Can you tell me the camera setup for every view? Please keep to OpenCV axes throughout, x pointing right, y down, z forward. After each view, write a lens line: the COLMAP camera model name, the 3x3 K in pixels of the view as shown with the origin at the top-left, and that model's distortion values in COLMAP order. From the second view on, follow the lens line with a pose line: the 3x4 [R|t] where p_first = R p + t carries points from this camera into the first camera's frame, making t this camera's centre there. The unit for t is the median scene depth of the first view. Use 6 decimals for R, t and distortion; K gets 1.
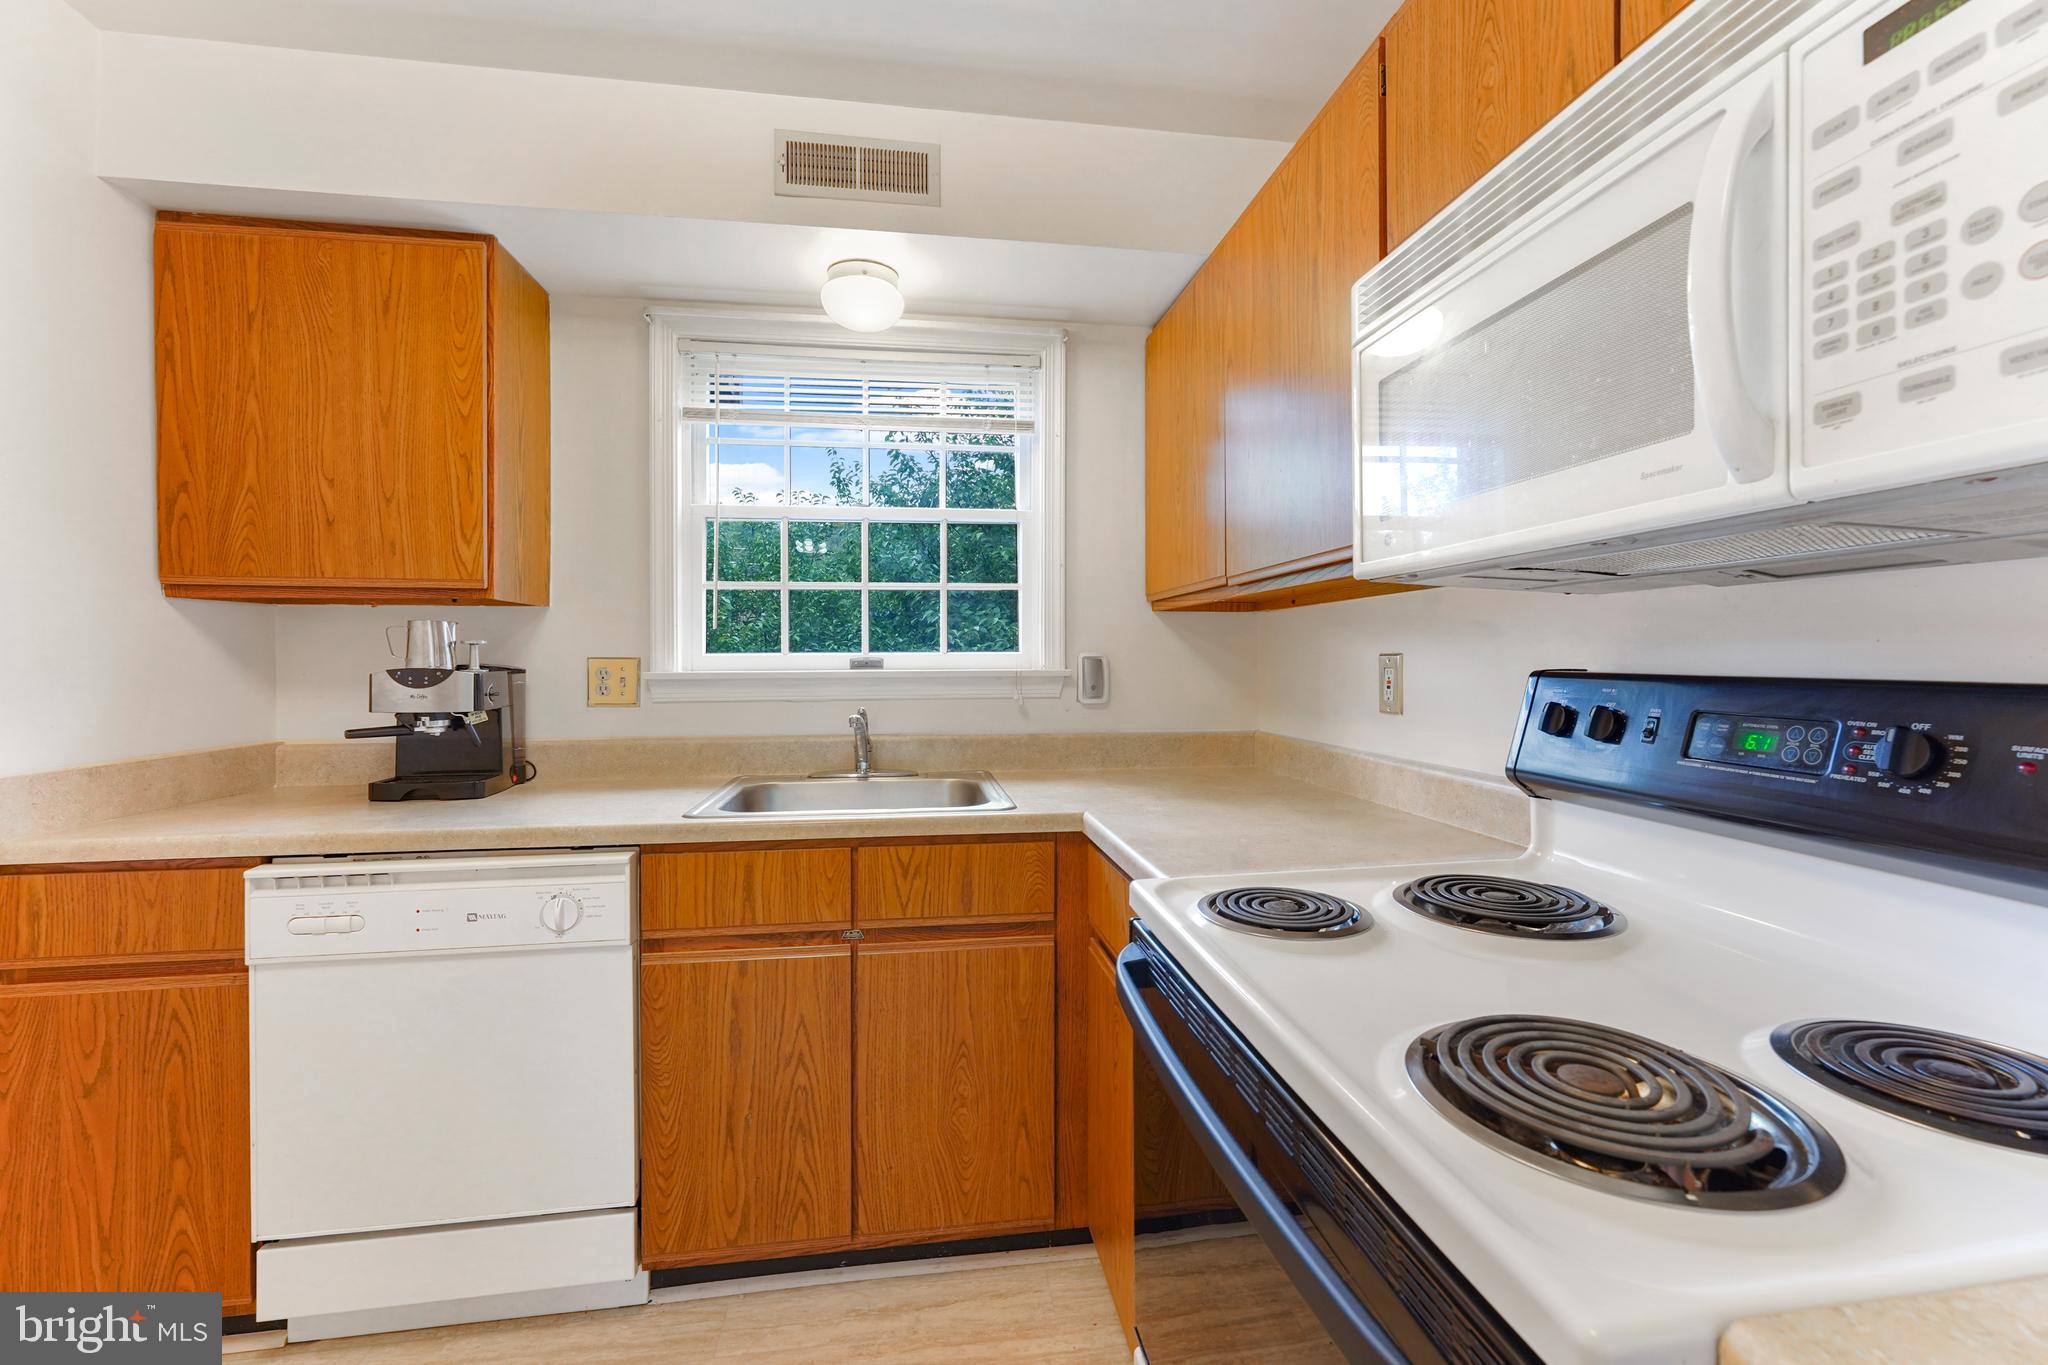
lens RADIAL K [[826.4, 0, 1030.1], [0, 826.4, 678.5], [0, 0, 1]] dist [0.011813, 0.001872]
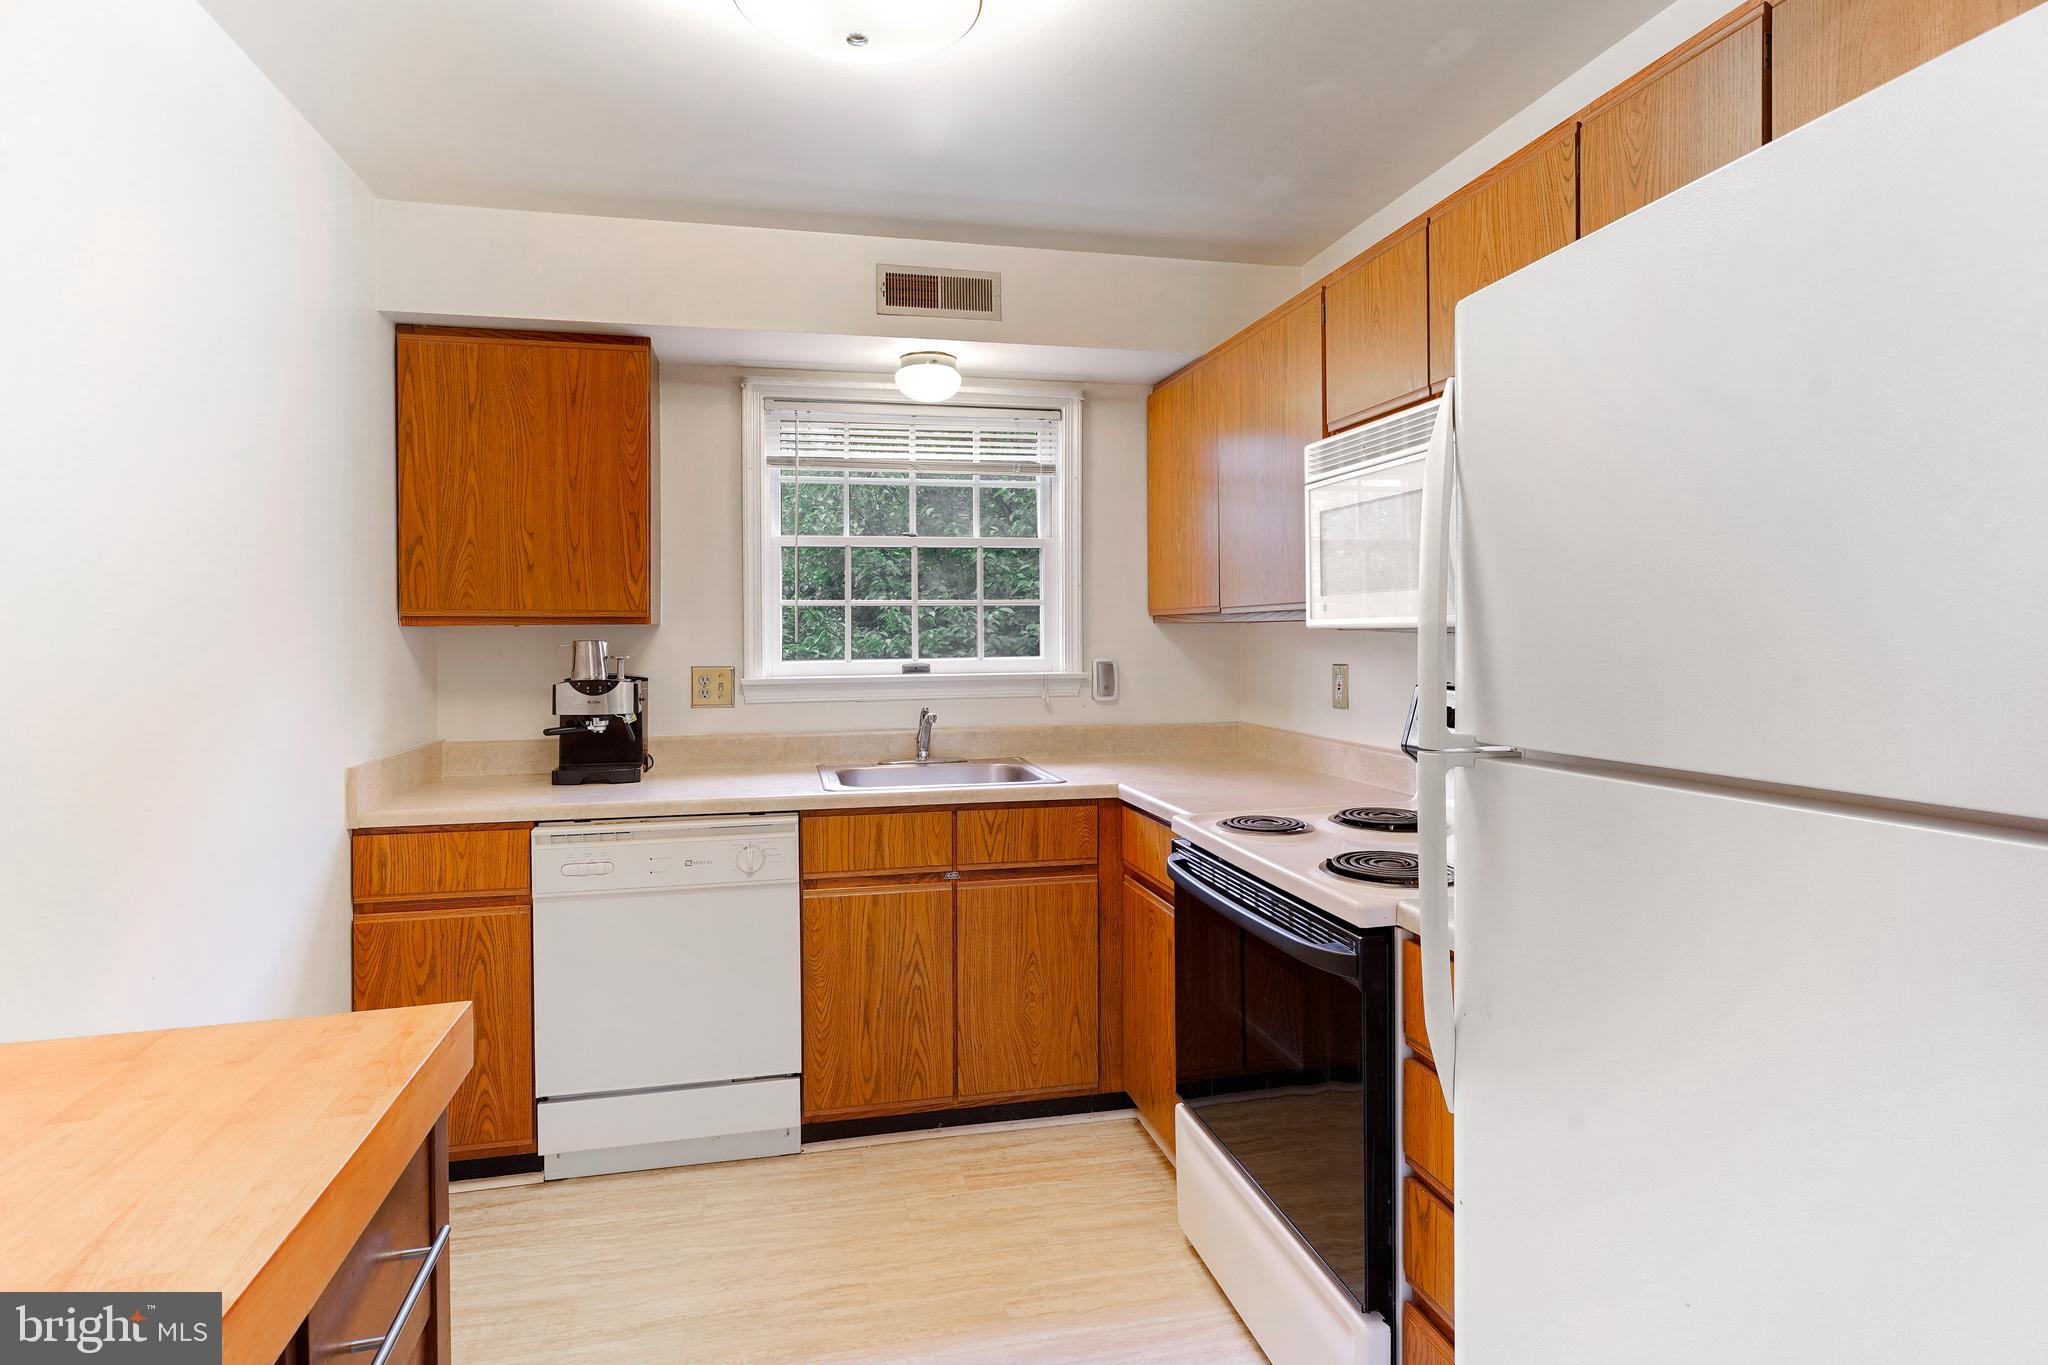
lens RADIAL K [[1053.4, 0, 1014.7], [0, 1053.4, 662.6], [0, 0, 1]] dist [0.028909, -0.000660]
pose [[0.997265, -0.006020, 0.073669, -0.222999], [0.005510, 0.999959, 0.007119, -0.048396], [-0.073709, -0.006694, 0.997257, -0.685632]]
